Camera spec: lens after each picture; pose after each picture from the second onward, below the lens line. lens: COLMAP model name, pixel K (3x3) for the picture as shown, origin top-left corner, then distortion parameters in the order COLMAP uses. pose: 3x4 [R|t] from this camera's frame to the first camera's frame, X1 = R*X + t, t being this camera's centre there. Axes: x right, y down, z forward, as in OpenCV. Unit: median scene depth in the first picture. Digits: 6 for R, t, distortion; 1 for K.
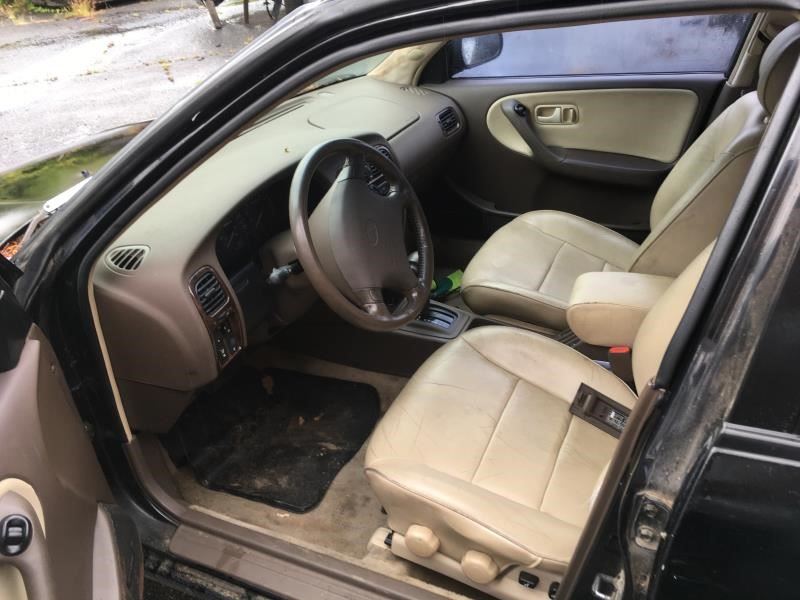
lens RADIAL K [[682.9, 0, 400.0], [0, 682.9, 300.0], [0, 0, 1]] dist [0.002537, 0.001534]
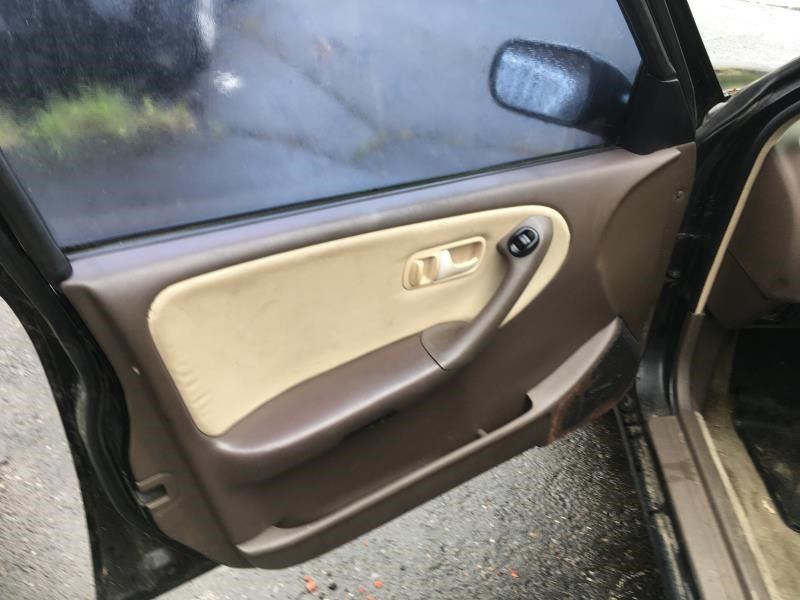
lens RADIAL K [[682.9, 0, 400.0], [0, 682.9, 300.0], [0, 0, 1]] dist [0.002537, 0.001534]
pose [[0.359294, 0.611868, -0.704646, 0.131593], [-0.532464, 0.754508, 0.383666, 0.040765], [0.766414, 0.237349, 0.596888, 0.079157]]
